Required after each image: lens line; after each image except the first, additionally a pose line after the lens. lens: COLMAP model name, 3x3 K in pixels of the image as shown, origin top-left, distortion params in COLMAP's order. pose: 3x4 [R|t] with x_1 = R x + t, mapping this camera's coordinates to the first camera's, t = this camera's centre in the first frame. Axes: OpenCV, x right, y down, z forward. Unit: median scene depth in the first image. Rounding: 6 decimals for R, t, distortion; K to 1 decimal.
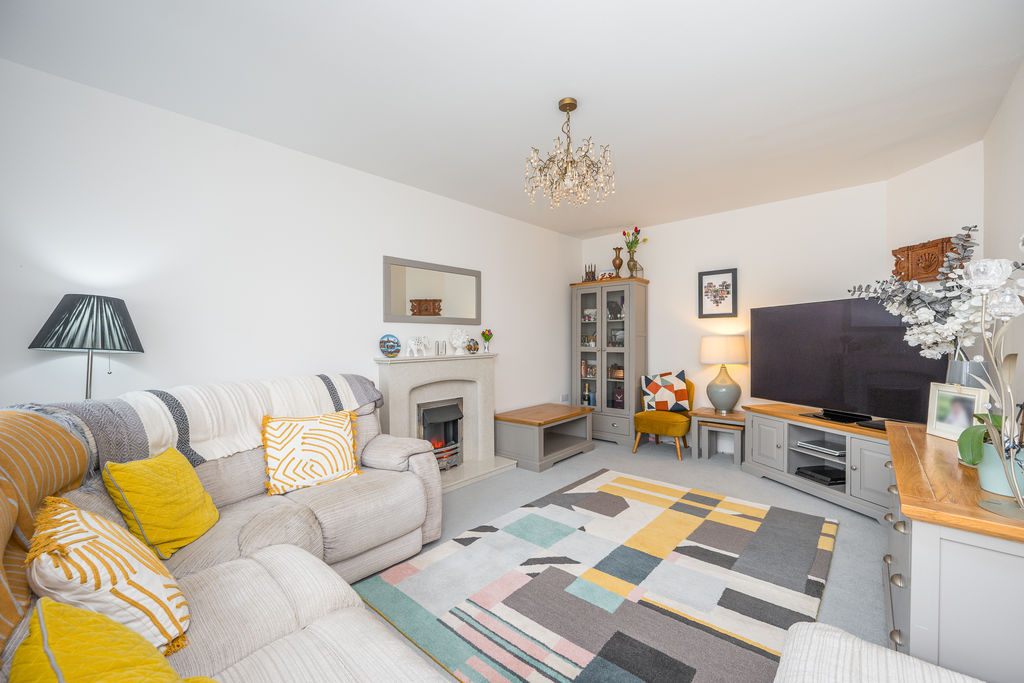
lens RADIAL K [[418.5, 0, 515.7], [0, 418.5, 344.9], [0, 0, 1]] dist [-0.000353, -0.000065]
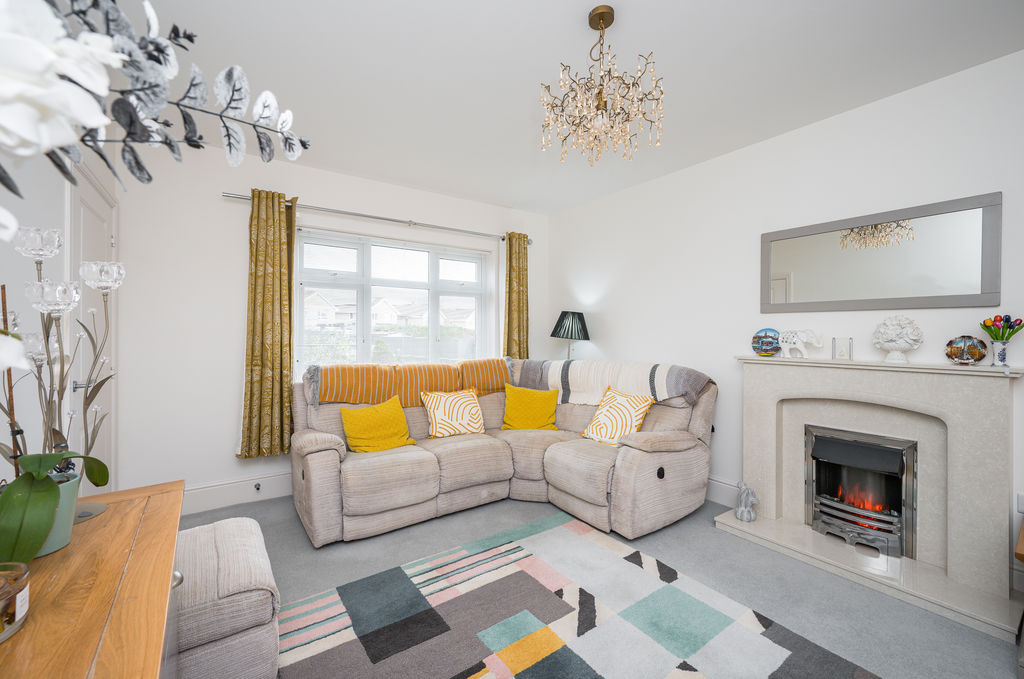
lens RADIAL K [[411.2, 0, 510.6], [0, 411.2, 335.6], [0, 0, 1]] dist [-0.001748, -0.000342]
pose [[-0.224561, 0.013079, -0.974372, 0.604269], [-0.015873, 0.999728, 0.017077, -0.016818], [0.974331, 0.019301, -0.224293, 0.704844]]
